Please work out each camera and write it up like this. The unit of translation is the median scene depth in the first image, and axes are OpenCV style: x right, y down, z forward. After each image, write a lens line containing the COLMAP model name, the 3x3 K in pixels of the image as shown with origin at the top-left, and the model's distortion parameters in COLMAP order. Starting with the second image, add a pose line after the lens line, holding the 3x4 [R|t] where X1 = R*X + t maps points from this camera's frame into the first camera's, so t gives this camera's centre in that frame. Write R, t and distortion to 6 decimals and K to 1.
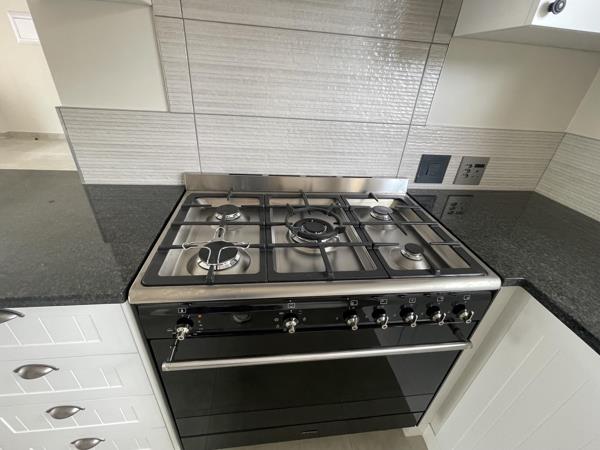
lens RADIAL K [[269.7, 0, 297.6], [0, 269.7, 223.4], [0, 0, 1]] dist [-0.001132, -0.000673]
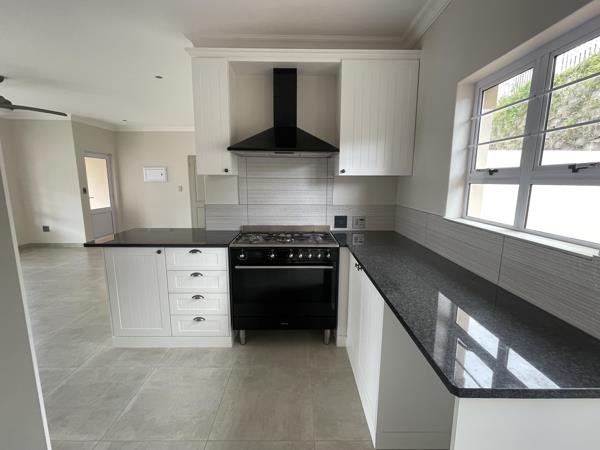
lens RADIAL K [[269.7, 0, 297.6], [0, 269.7, 223.4], [0, 0, 1]] dist [-0.001132, -0.000673]
pose [[0.991416, -0.043895, -0.123159, 0.419582], [-0.003986, 0.931376, -0.364038, 0.700810], [0.130687, 0.361404, 0.923206, -1.287476]]
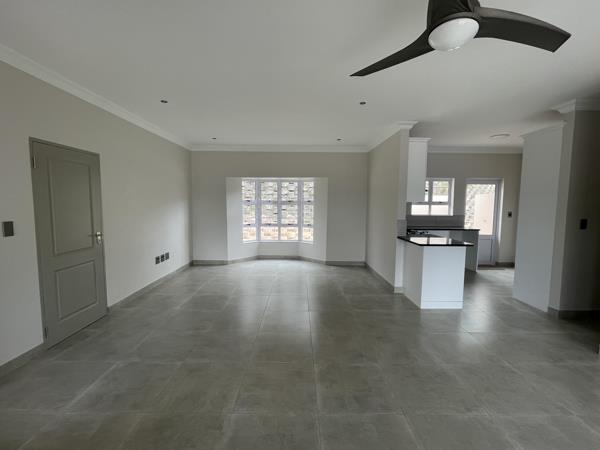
lens RADIAL K [[269.7, 0, 297.6], [0, 269.7, 223.4], [0, 0, 1]] dist [-0.001132, -0.000673]
pose [[0.114217, -0.143248, 0.983074, -4.988762], [0.500441, 0.863125, 0.067626, -1.423231], [-0.858203, 0.484246, 0.170271, 1.594457]]
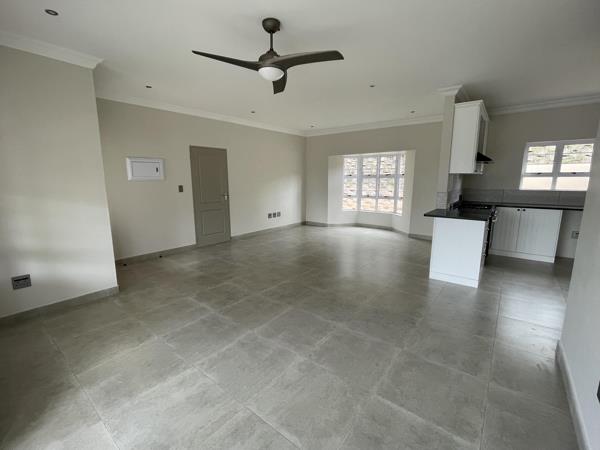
lens RADIAL K [[269.7, 0, 297.6], [0, 269.7, 223.4], [0, 0, 1]] dist [-0.001132, -0.000673]
pose [[0.705004, -0.187173, 0.684058, -5.097691], [0.399414, 0.901821, -0.164887, -0.183324], [-0.586035, 0.389469, 0.710547, -0.492413]]
